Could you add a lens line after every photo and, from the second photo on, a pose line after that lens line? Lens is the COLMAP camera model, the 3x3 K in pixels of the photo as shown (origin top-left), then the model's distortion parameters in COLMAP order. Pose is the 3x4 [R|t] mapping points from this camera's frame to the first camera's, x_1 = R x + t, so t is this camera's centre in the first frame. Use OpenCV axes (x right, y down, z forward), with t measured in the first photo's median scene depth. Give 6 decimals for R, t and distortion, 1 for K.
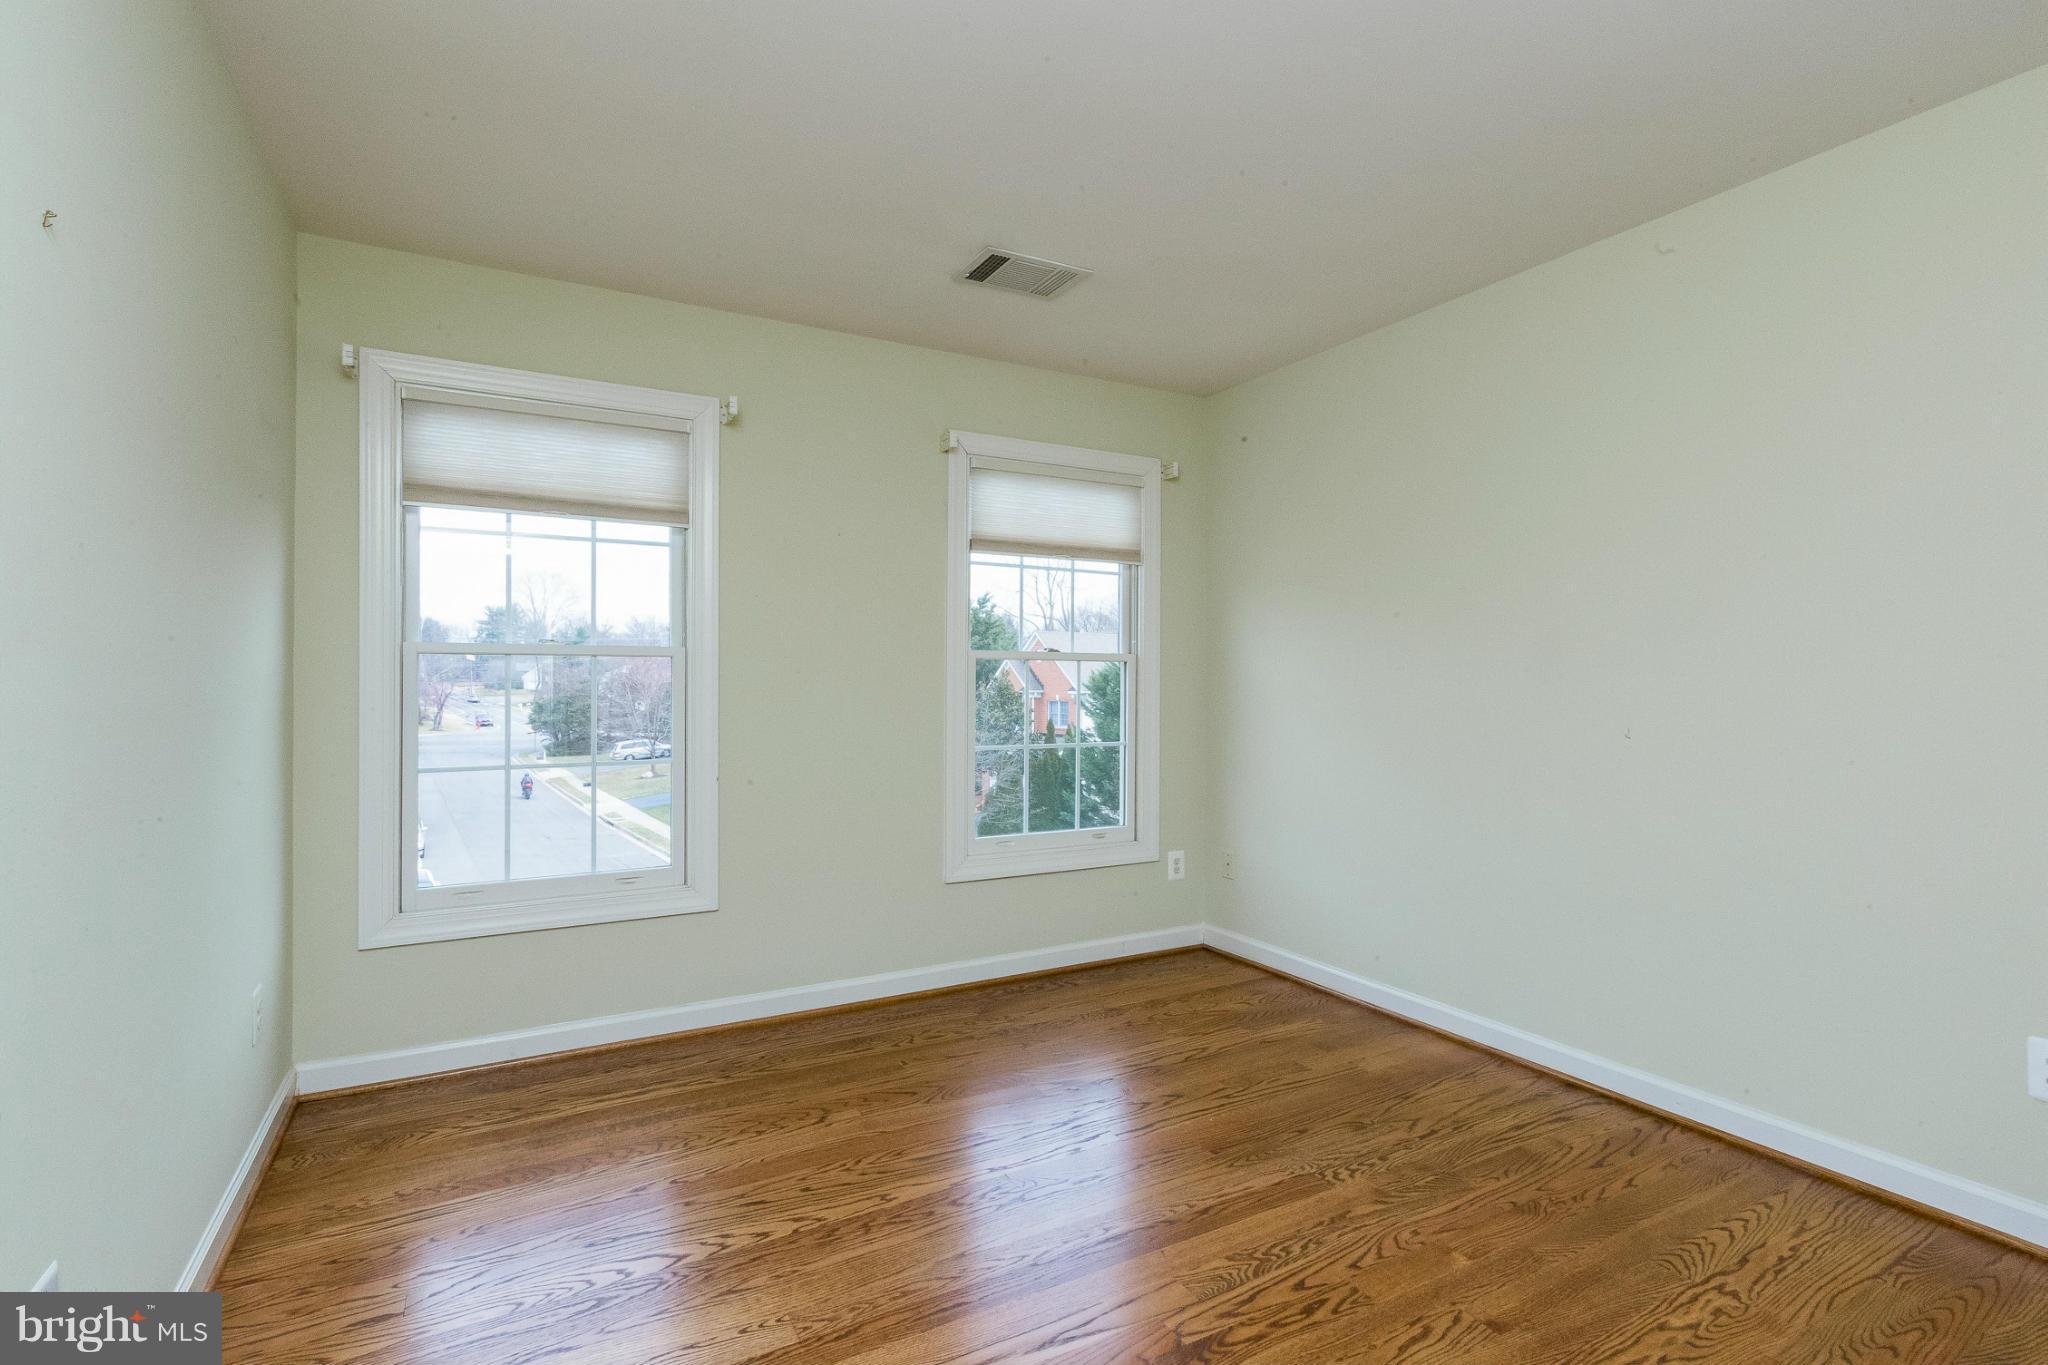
lens RADIAL K [[988.0, 0, 1024.0], [0, 988.0, 682.5], [0, 0, 1]] dist [-0.001862, -0.000267]
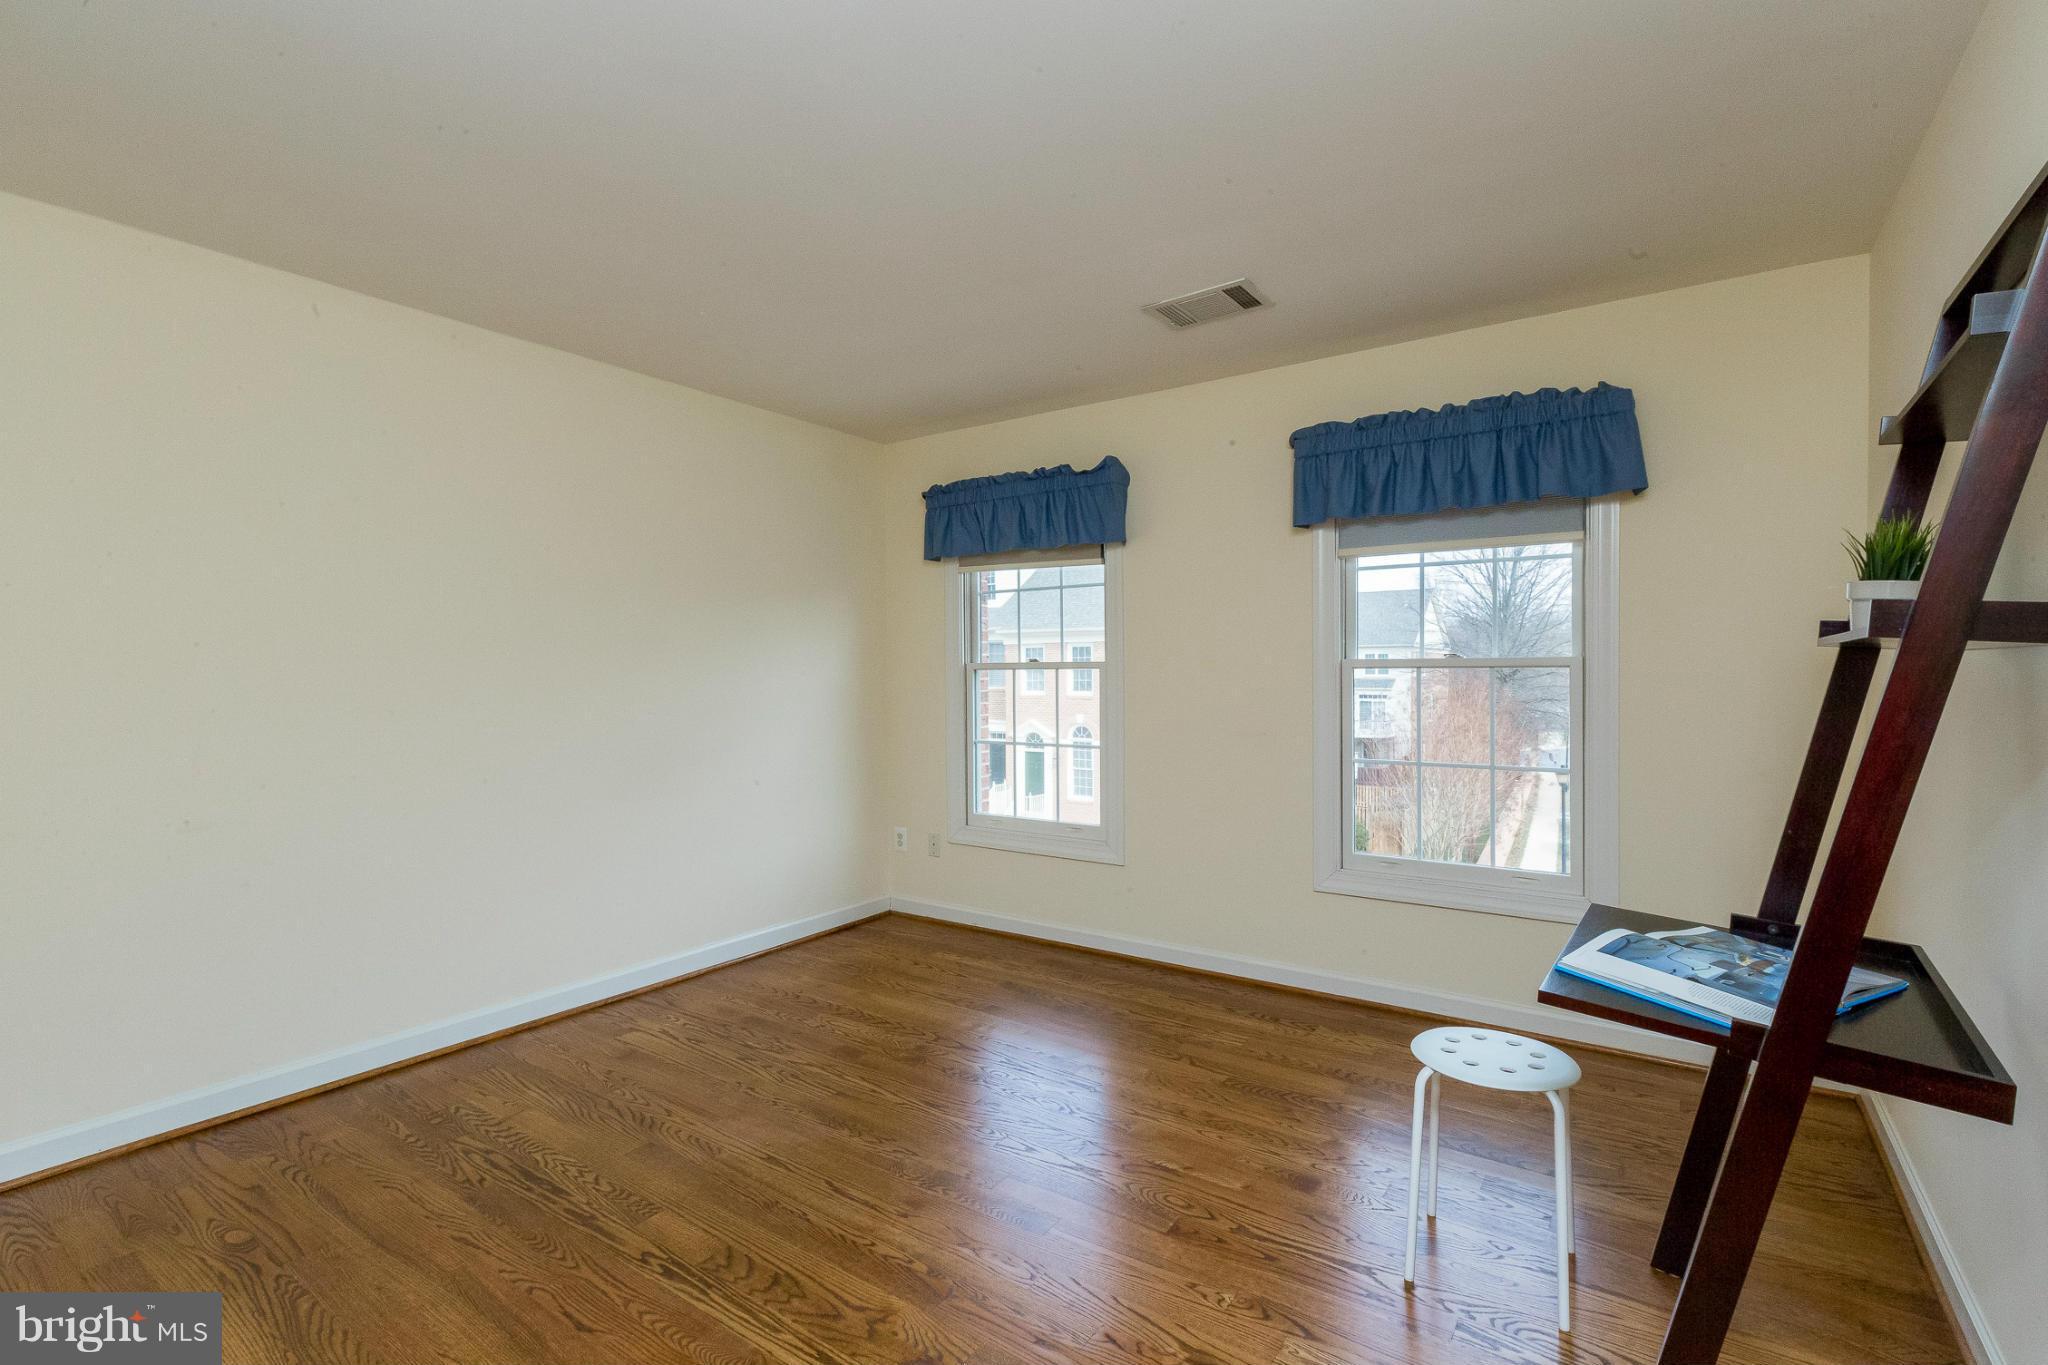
lens RADIAL K [[911.3, 0, 1024.0], [0, 911.3, 682.5], [0, 0, 1]] dist [0.000969, -0.000069]
pose [[0.437815, 0.004467, -0.899054, 0.736973], [-0.017920, 0.999832, -0.003759, -0.001825], [0.898886, 0.017757, 0.437822, 0.395176]]
